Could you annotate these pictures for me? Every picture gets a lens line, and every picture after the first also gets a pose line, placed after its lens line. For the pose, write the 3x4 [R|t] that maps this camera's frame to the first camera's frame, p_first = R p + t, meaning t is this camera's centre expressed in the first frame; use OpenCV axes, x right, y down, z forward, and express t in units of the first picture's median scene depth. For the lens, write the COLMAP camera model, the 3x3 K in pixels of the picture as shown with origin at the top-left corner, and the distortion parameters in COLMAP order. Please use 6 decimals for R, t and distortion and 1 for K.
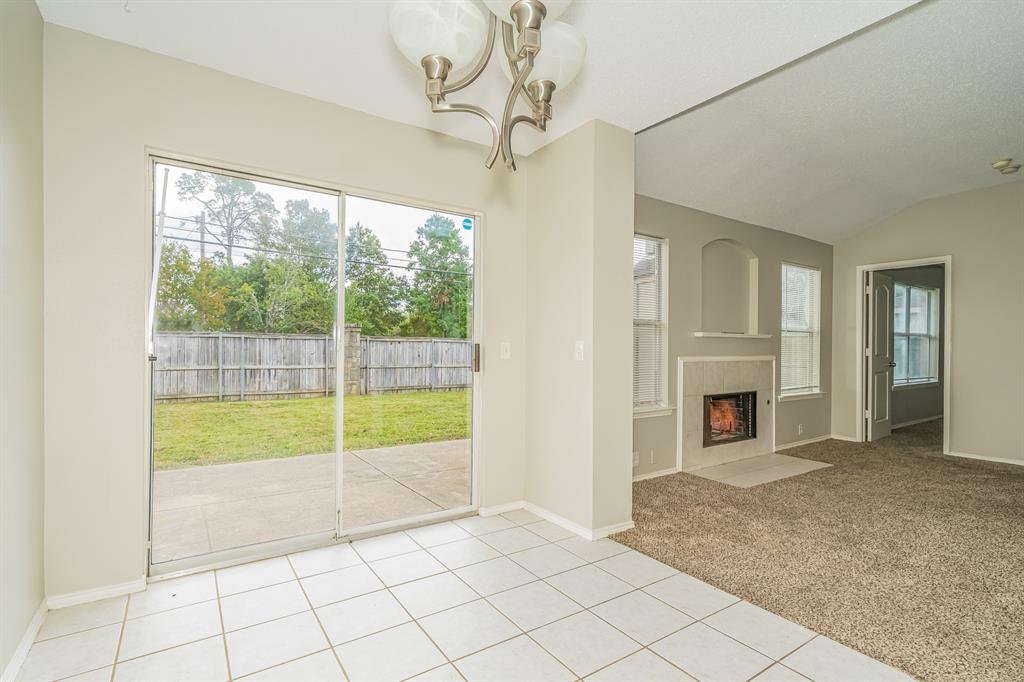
lens RADIAL K [[491.6, 0, 512.0], [0, 491.6, 341.0], [0, 0, 1]] dist [0.000779, -0.000019]
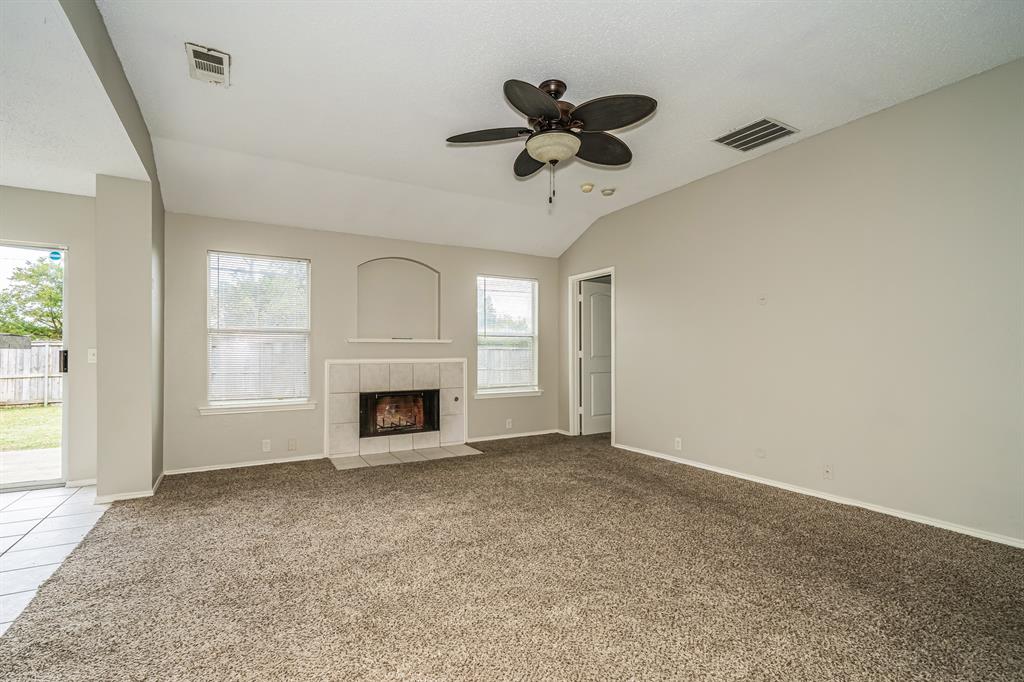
lens RADIAL K [[476.2, 0, 512.0], [0, 476.2, 341.0], [0, 0, 1]] dist [0.003154, 0.000443]
pose [[0.997272, -0.009194, -0.073243, 0.724531], [0.008500, 0.999916, -0.009770, 0.002303], [0.073327, 0.009121, 0.997266, -0.085794]]
